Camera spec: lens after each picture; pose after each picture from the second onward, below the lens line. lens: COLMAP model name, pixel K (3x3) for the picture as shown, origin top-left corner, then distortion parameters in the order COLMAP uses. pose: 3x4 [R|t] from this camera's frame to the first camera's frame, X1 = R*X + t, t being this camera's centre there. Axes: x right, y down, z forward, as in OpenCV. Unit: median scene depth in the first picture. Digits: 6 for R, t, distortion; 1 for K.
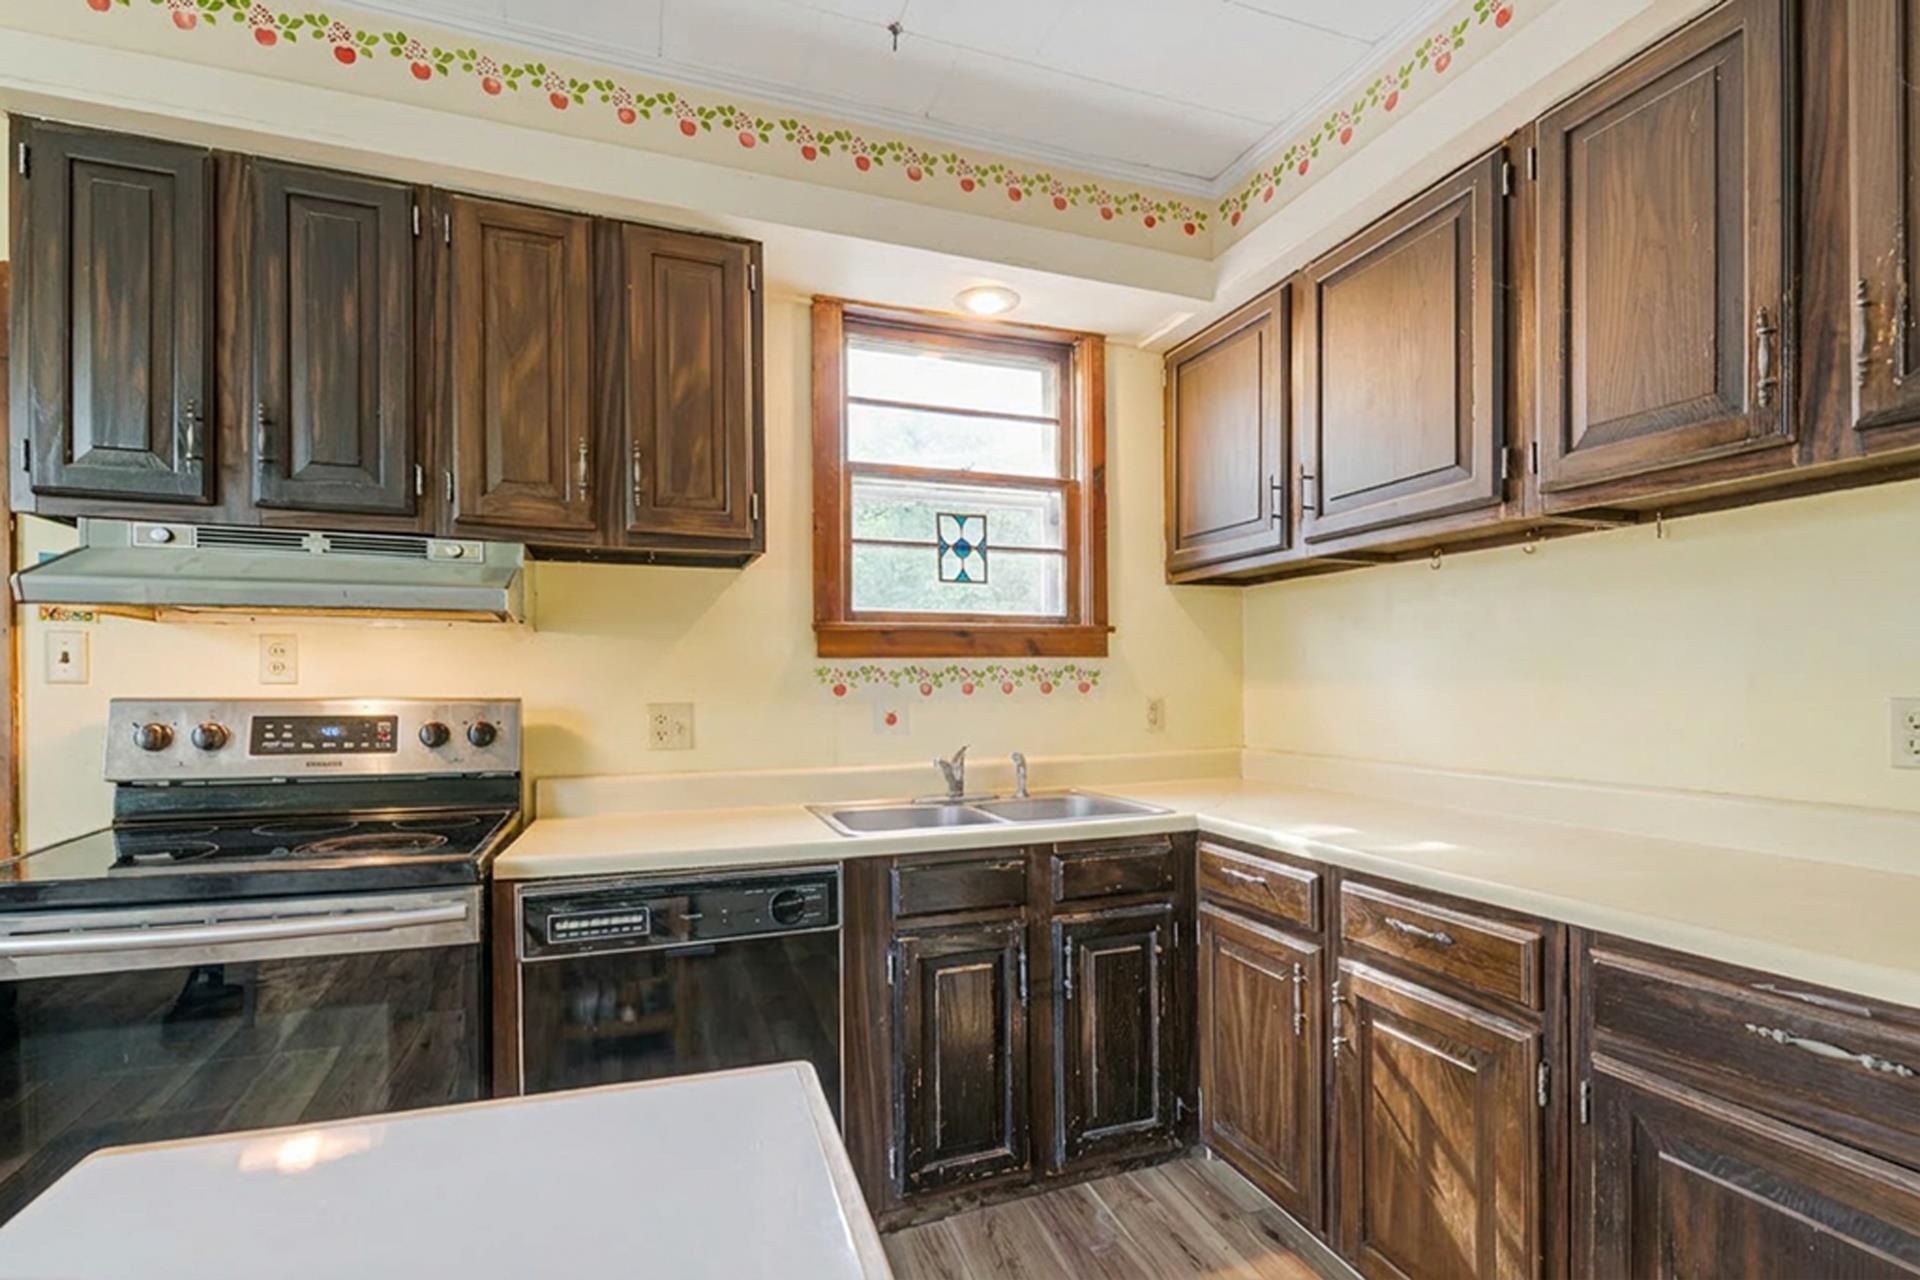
lens RADIAL K [[871.9, 0, 960.4], [0, 871.9, 693.5], [0, 0, 1]] dist [0.002063, -0.006167]
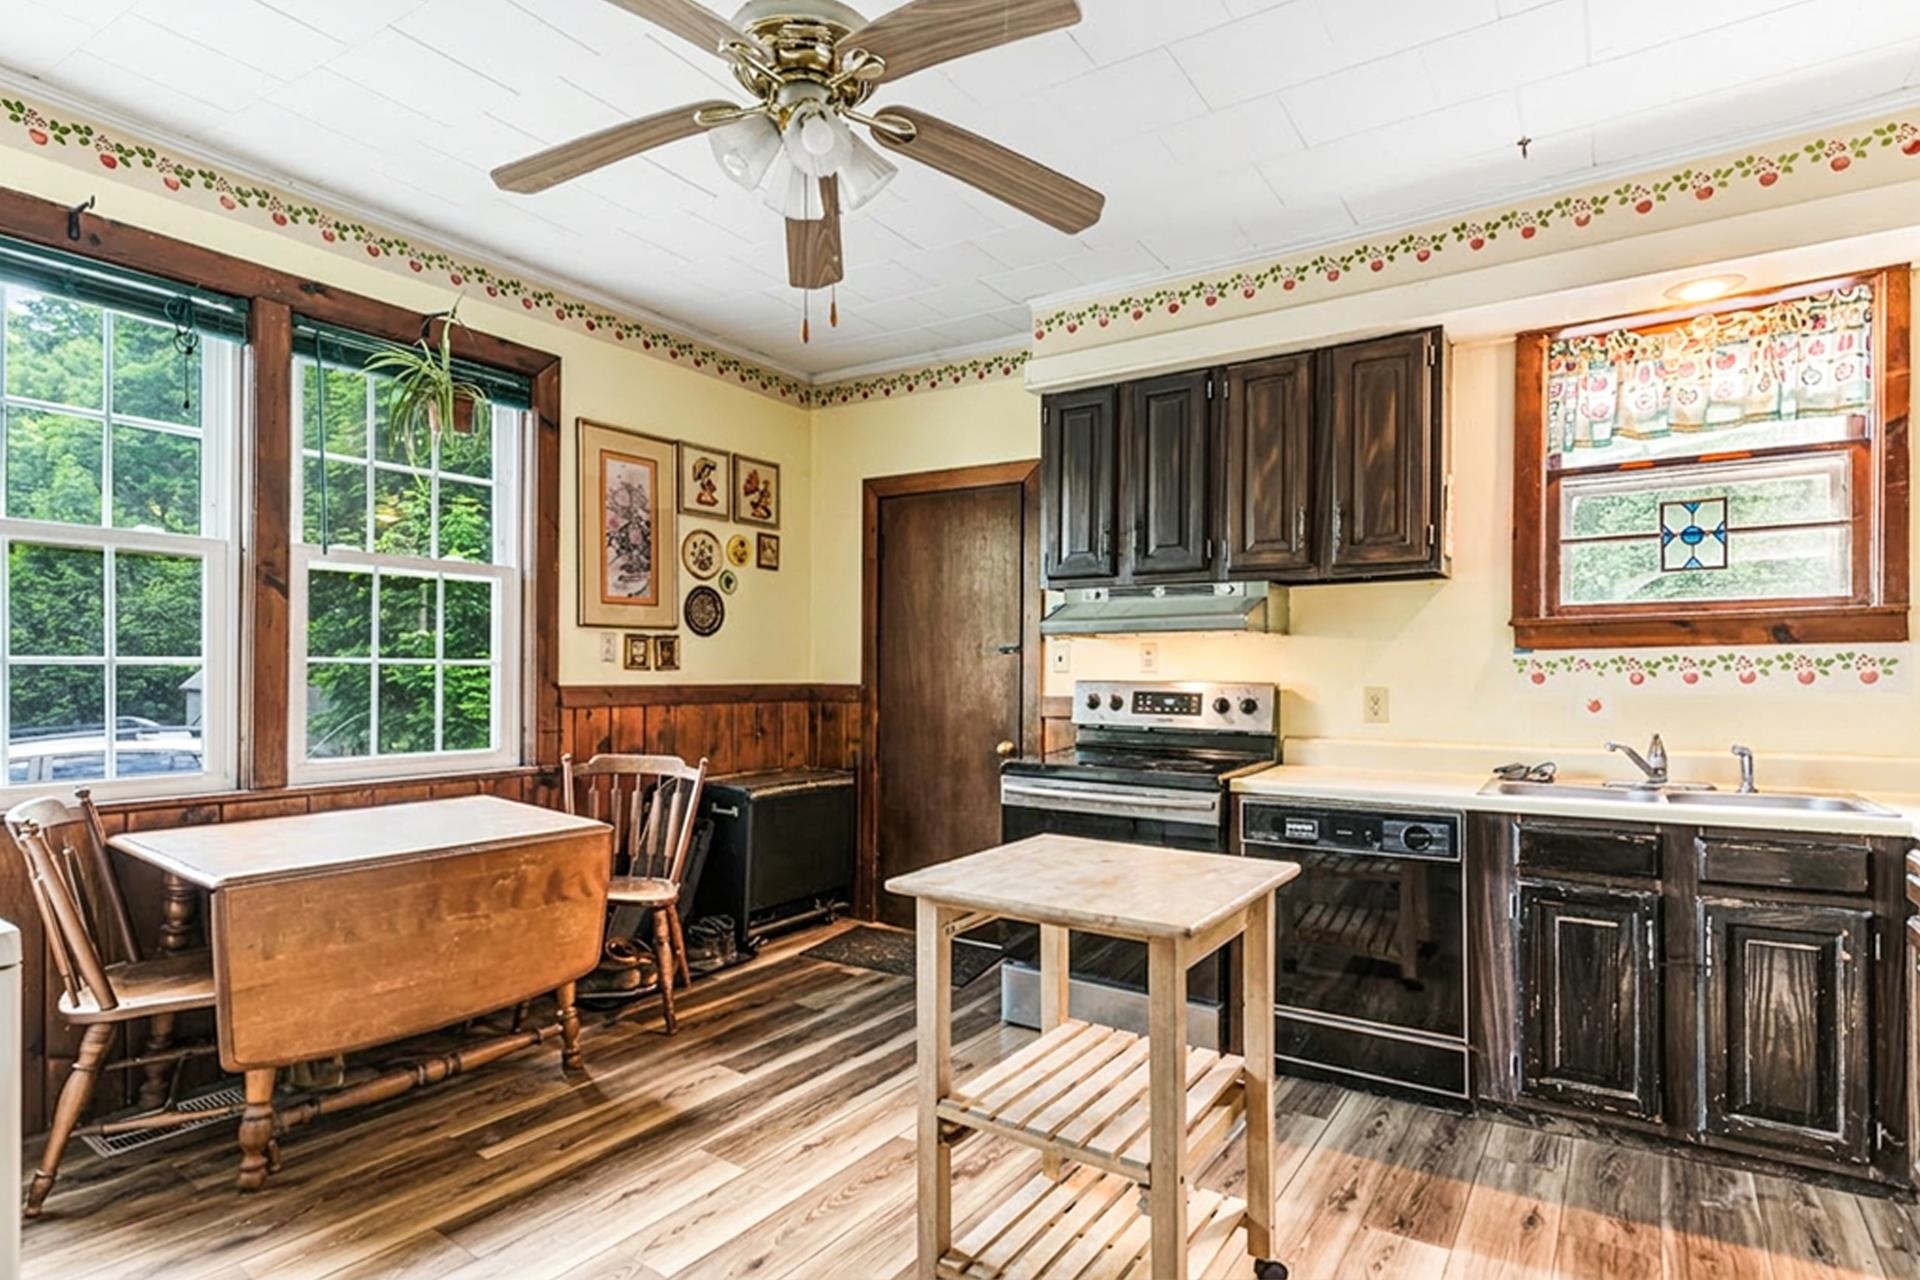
lens RADIAL K [[988.1, 0, 960.5], [0, 988.1, 672.9], [0, 0, 1]] dist [0.000102, -0.000010]
pose [[0.583363, 0.001208, -0.812211, 0.566715], [-0.008257, 0.999956, -0.004444, 0.000387], [0.812170, 0.009299, 0.583347, -0.423599]]
